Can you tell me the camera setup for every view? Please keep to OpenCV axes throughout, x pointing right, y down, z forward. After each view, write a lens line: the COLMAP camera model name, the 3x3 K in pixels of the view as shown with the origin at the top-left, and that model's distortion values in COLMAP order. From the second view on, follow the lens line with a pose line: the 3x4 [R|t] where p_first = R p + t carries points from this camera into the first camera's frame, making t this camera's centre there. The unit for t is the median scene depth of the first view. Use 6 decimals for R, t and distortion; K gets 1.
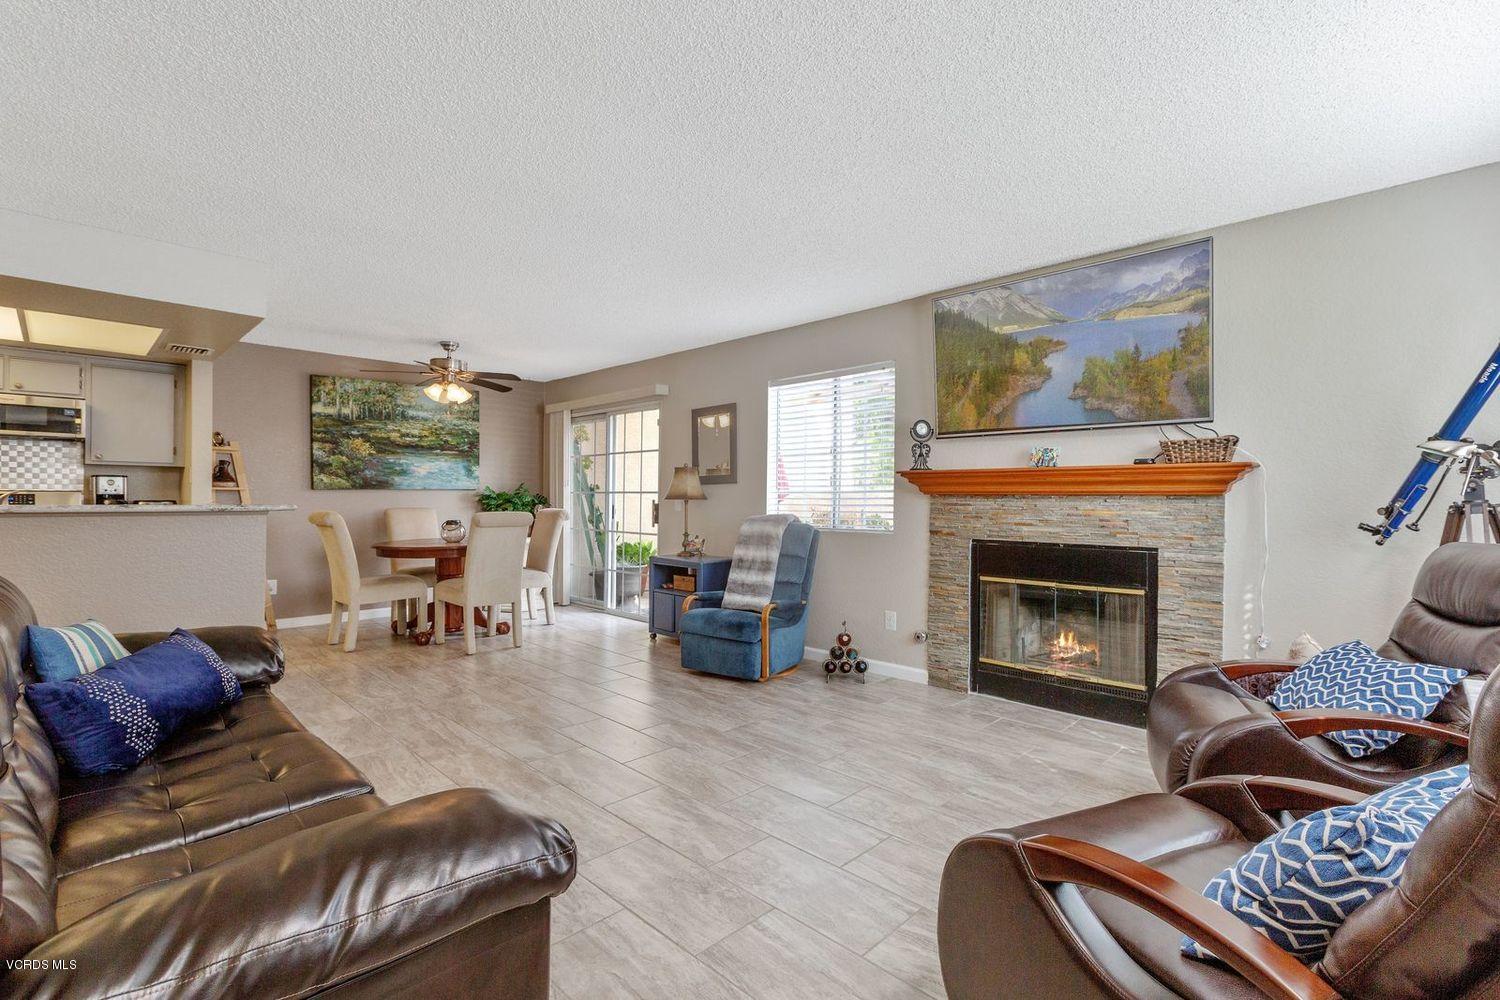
lens RADIAL K [[651.7, 0, 697.9], [0, 651.7, 495.9], [0, 0, 1]] dist [-0.001480, -0.000090]
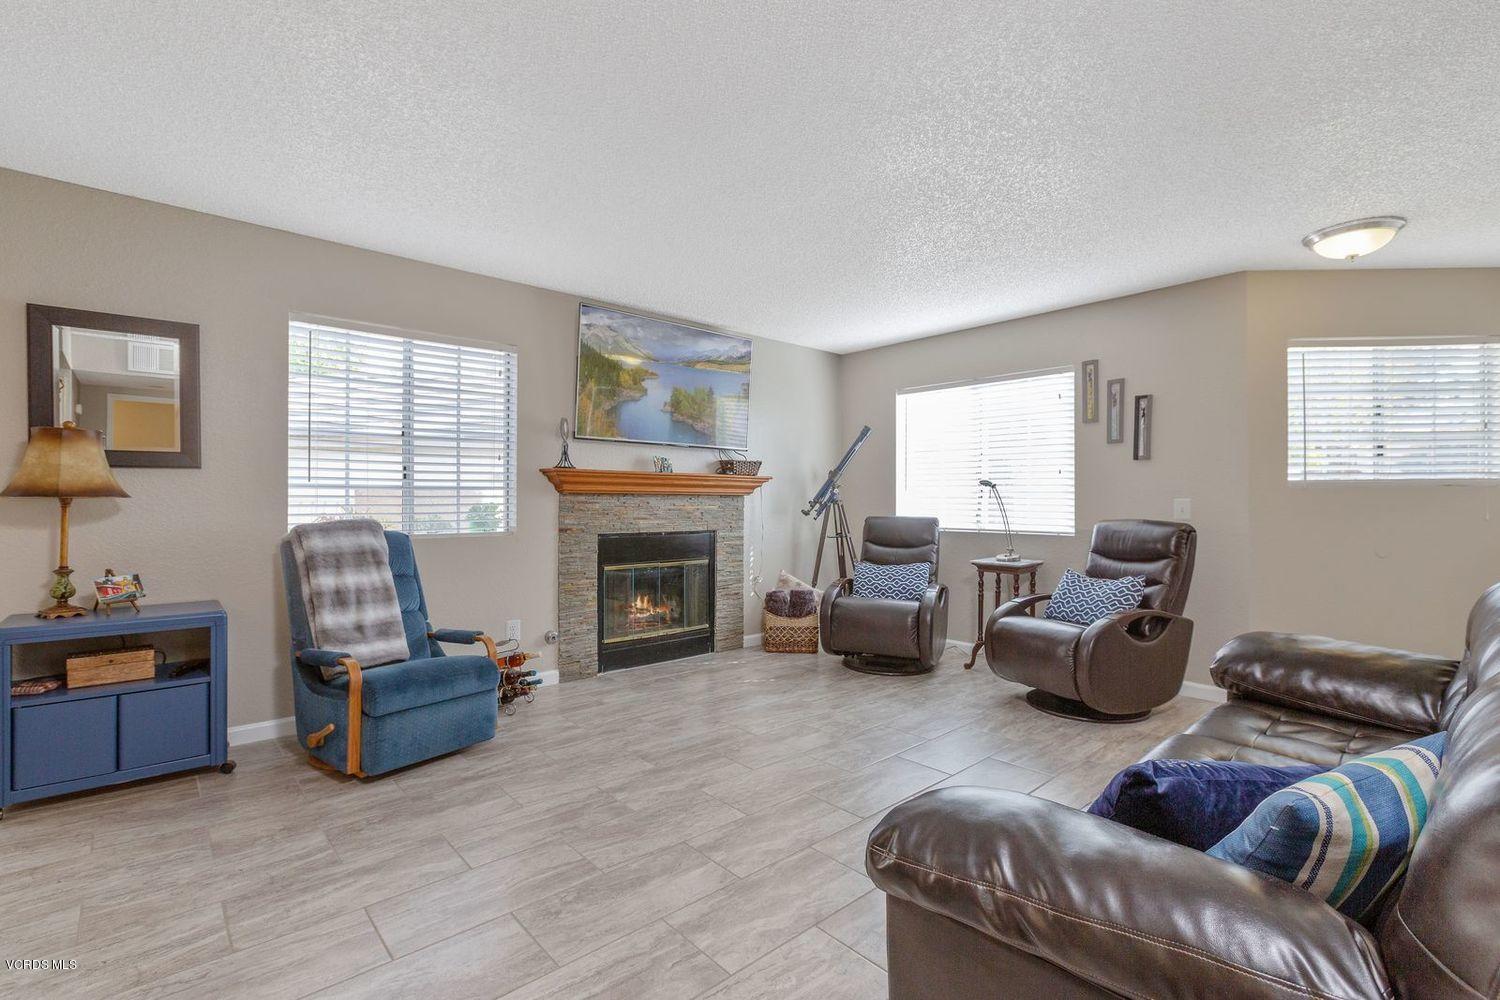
lens RADIAL K [[697.5, 0, 743.9], [0, 697.5, 497.8], [0, 0, 1]] dist [0.001338, 0.000073]
pose [[0.035646, 0.000063, 0.999364, -0.460472], [-0.006424, 0.999979, 0.000166, 0.002235], [-0.999344, -0.006426, 0.035646, 0.445119]]
